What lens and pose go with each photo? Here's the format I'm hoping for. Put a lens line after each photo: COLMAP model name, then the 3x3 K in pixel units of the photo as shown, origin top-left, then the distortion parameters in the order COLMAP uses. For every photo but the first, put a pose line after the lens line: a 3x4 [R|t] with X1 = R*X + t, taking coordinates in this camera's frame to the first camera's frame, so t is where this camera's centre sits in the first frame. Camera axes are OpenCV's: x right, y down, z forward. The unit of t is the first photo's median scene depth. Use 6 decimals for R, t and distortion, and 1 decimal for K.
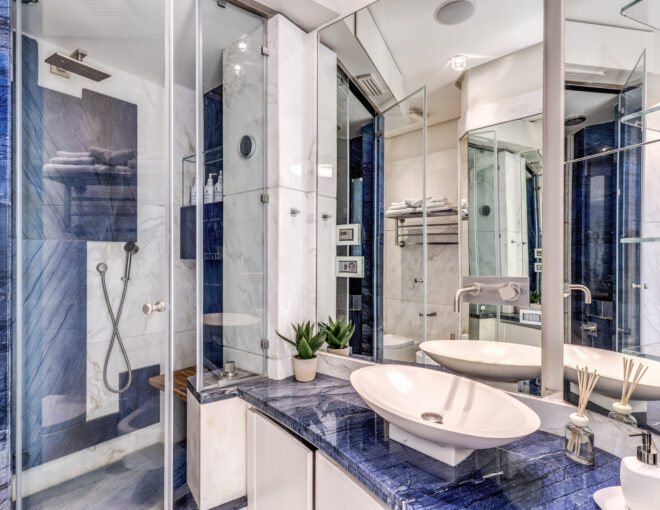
lens RADIAL K [[364.8, 0, 329.5], [0, 364.8, 258.0], [0, 0, 1]] dist [-0.009366, 0.000657]
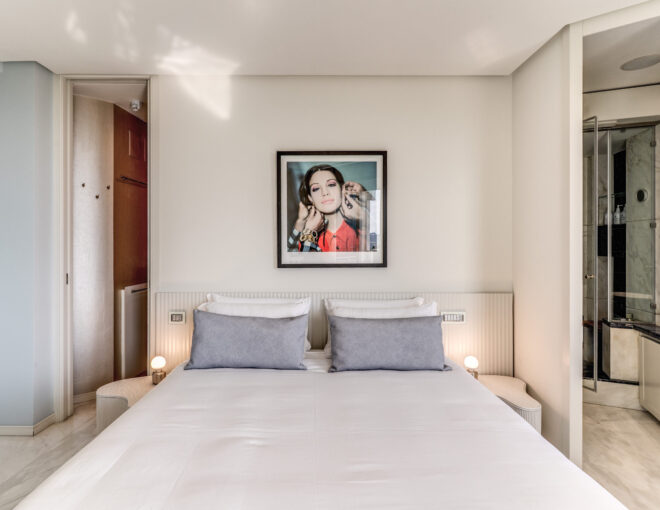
lens RADIAL K [[364.8, 0, 328.5], [0, 364.8, 253.1], [0, 0, 1]] dist [-0.009366, 0.000657]
pose [[0.541880, 0.006011, -0.840435, 0.363964], [0.000105, 0.999974, 0.007220, -0.028713], [0.840456, -0.004001, 0.541865, -1.047818]]
